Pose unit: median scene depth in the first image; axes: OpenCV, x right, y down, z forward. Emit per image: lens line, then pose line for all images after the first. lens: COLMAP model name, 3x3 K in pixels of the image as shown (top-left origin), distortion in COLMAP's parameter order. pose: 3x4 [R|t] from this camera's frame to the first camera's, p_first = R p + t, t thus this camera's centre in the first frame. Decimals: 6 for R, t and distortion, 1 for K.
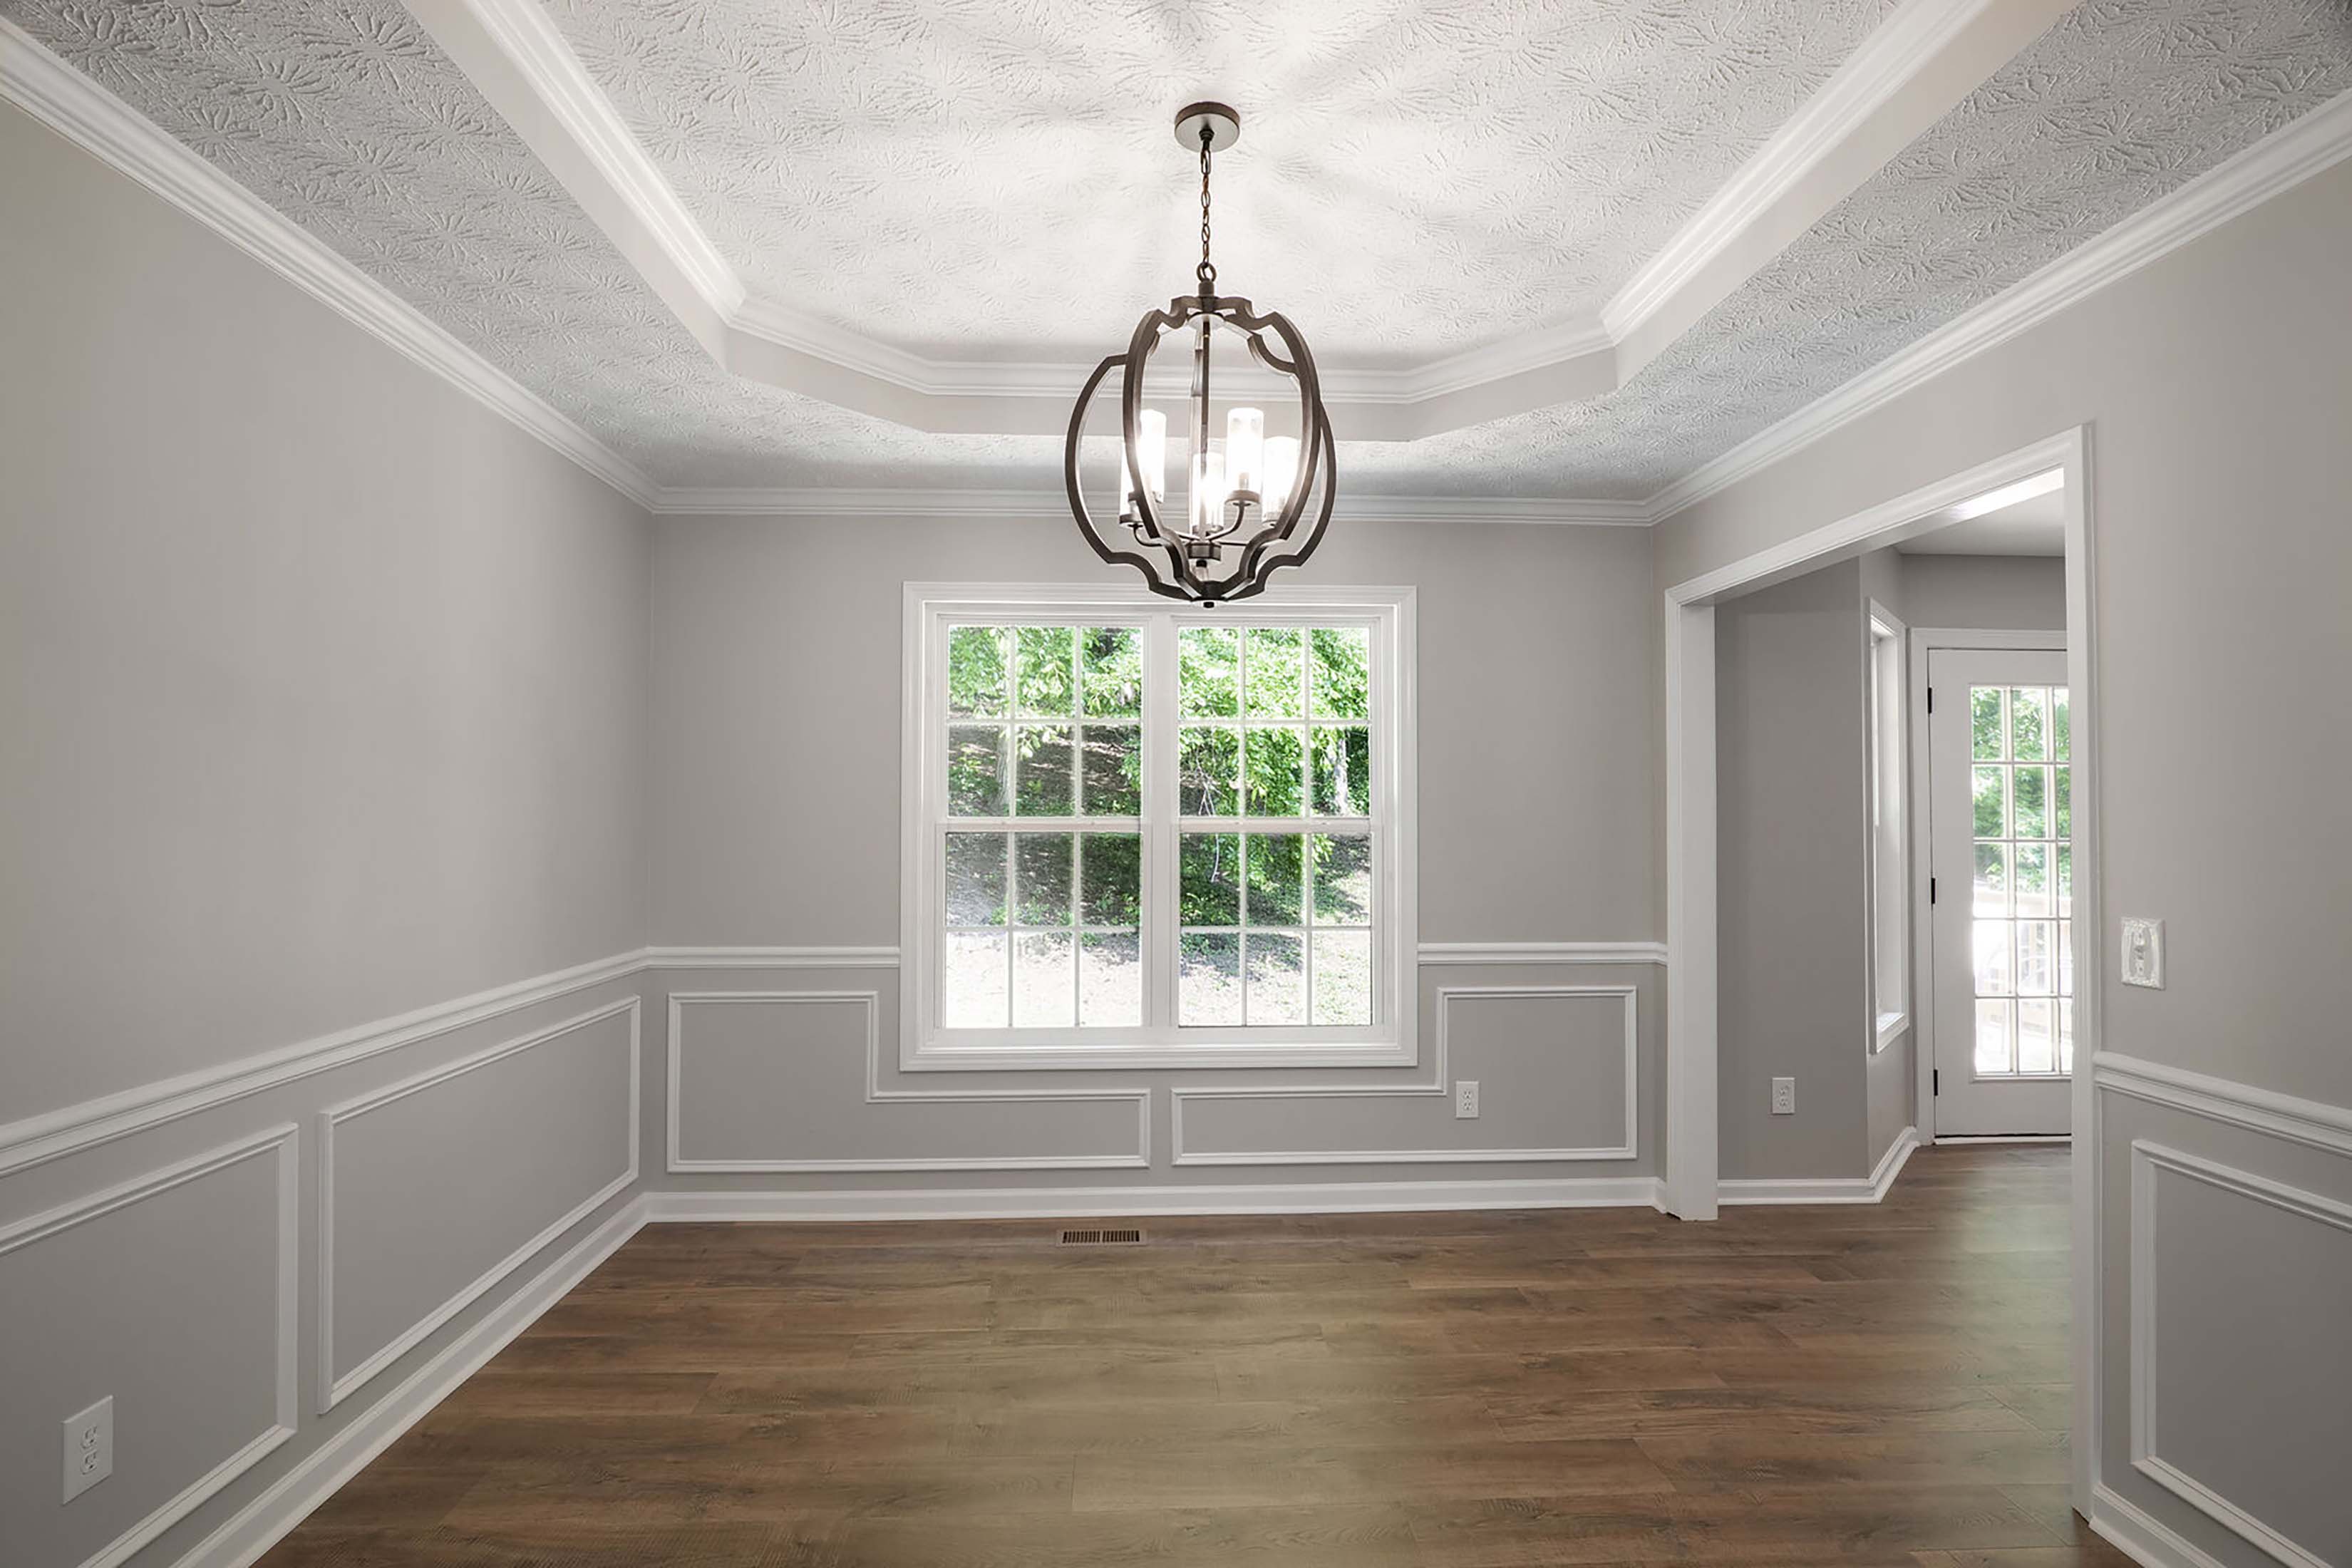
lens RADIAL K [[1087.5, 0, 1174.2], [0, 1087.5, 794.1], [0, 0, 1]] dist [-0.020233, 0.000219]
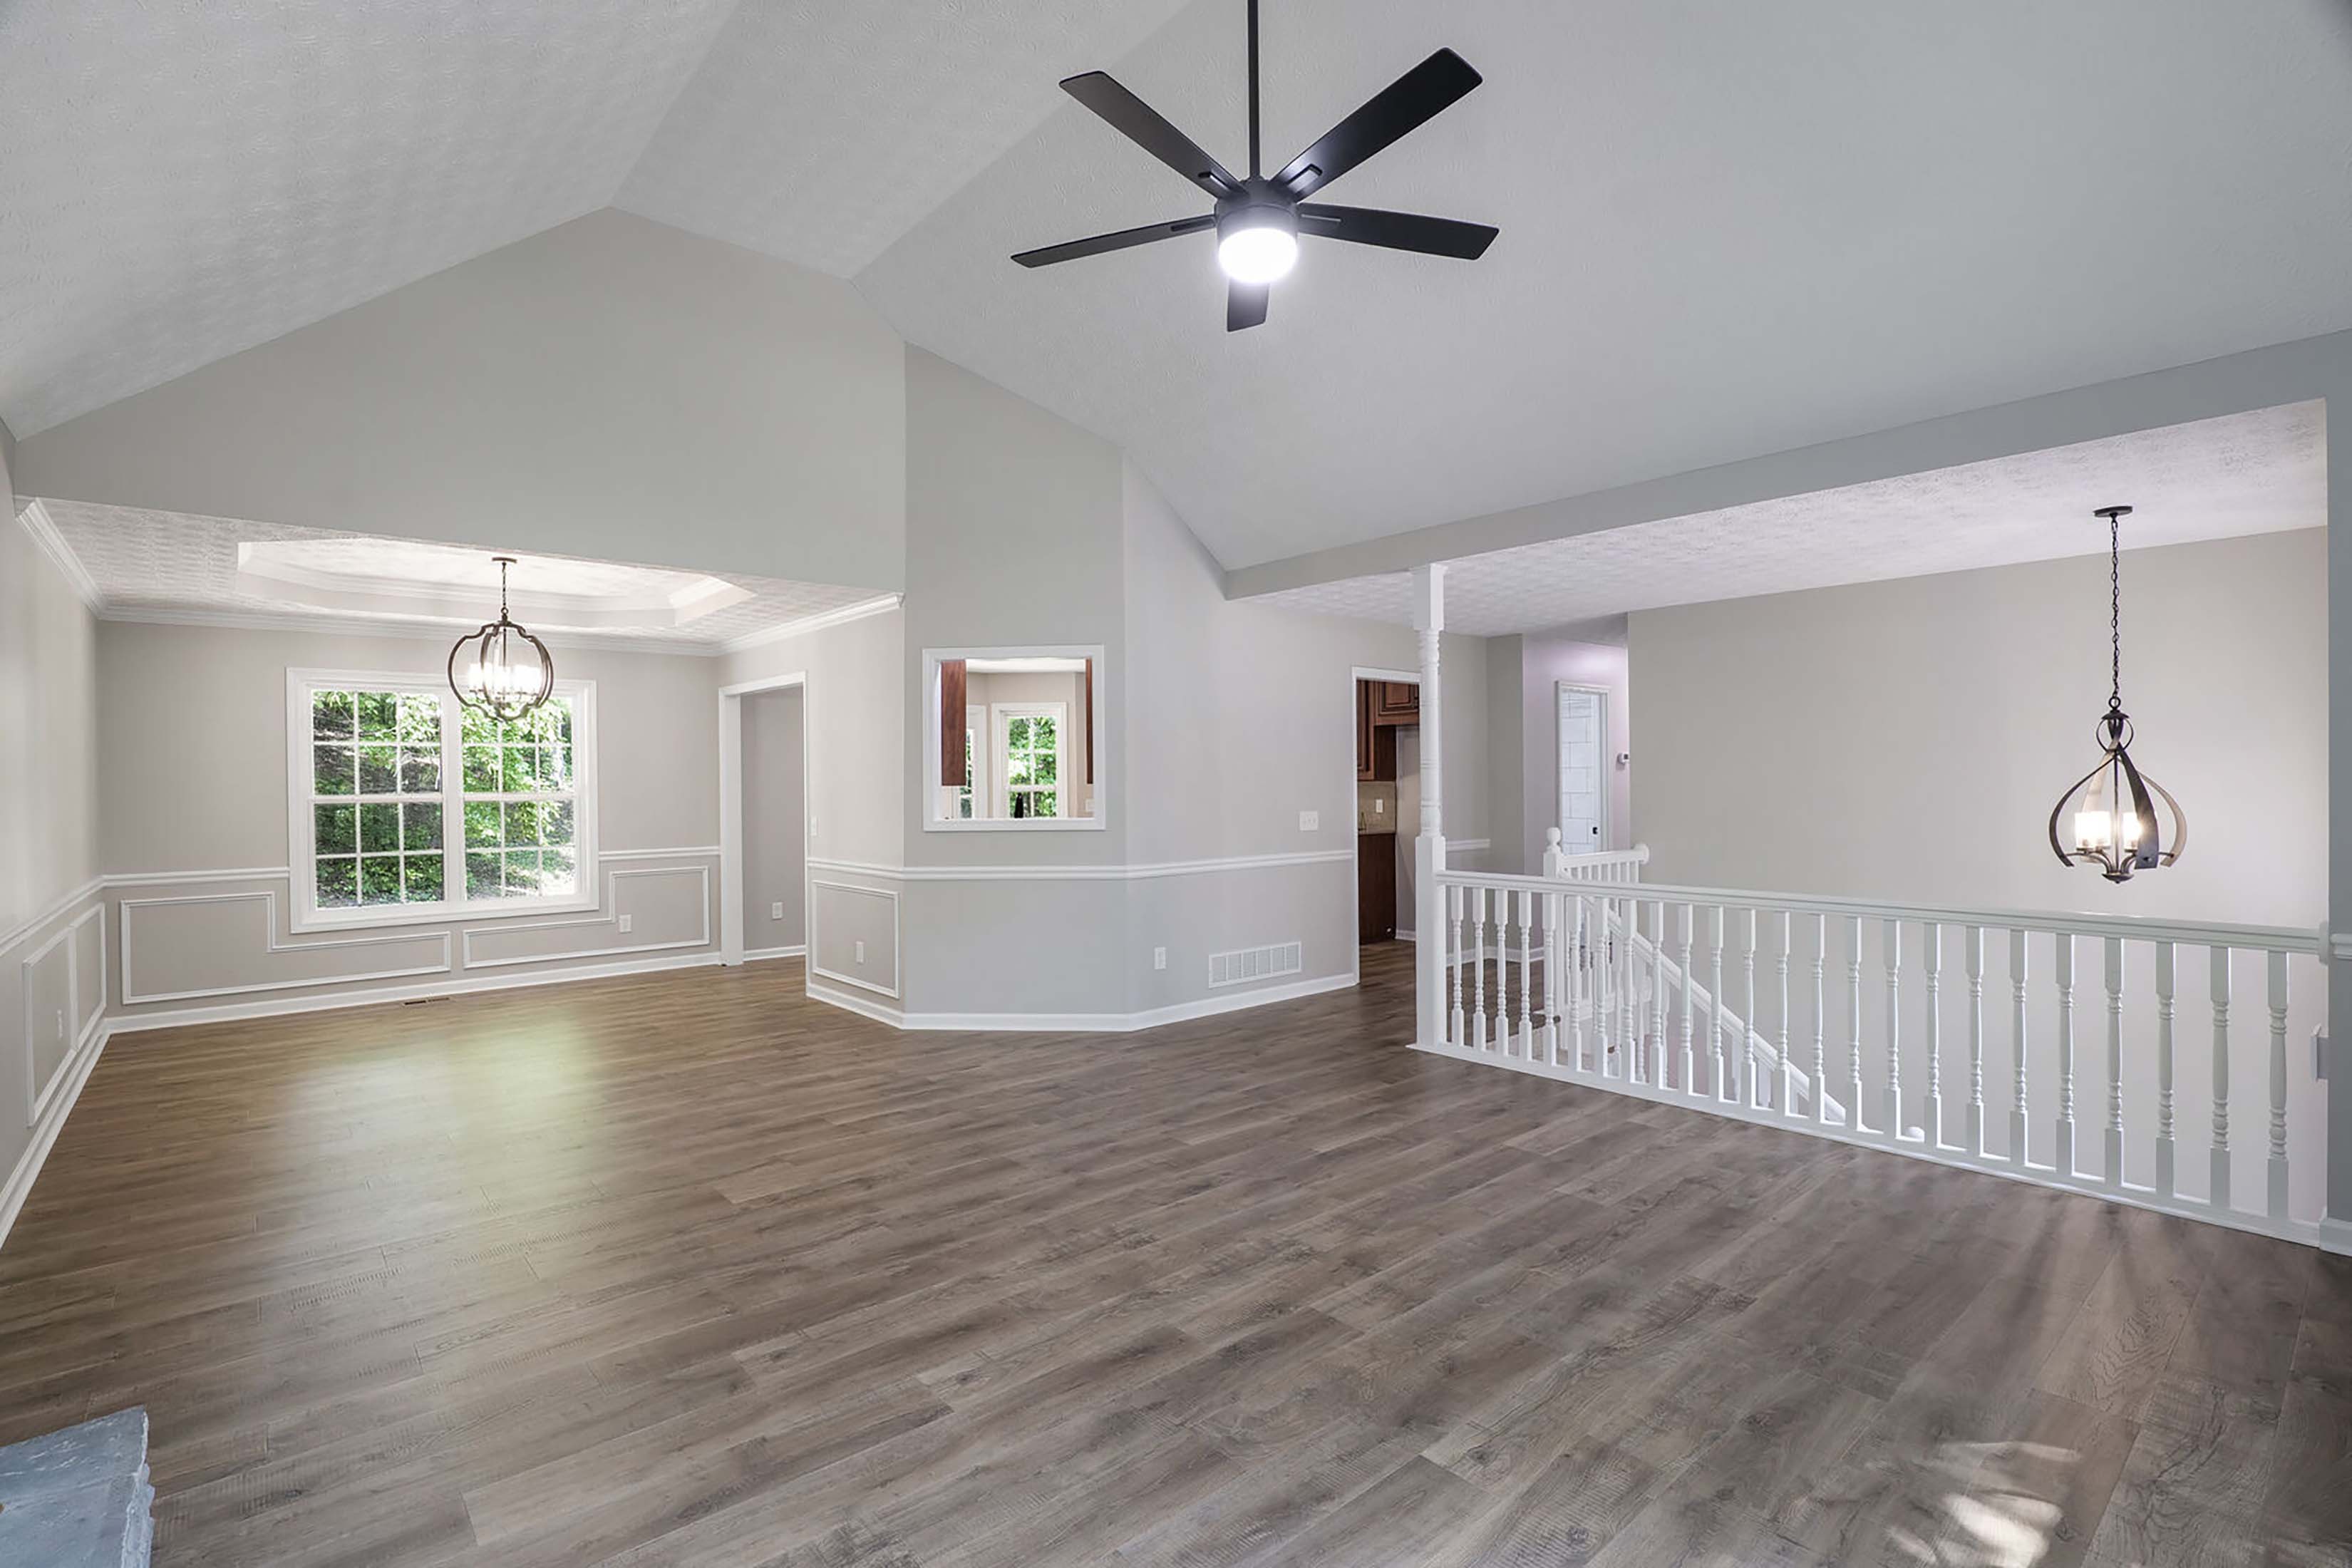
lens RADIAL K [[1087.5, 0, 1181.2], [0, 1087.5, 781.2], [0, 0, 1]] dist [-0.020233, 0.000219]
pose [[0.781459, -0.009581, 0.623883, -0.205057], [-0.001365, 0.999853, 0.017065, -0.037610], [-0.623955, -0.014187, 0.781332, -1.377866]]
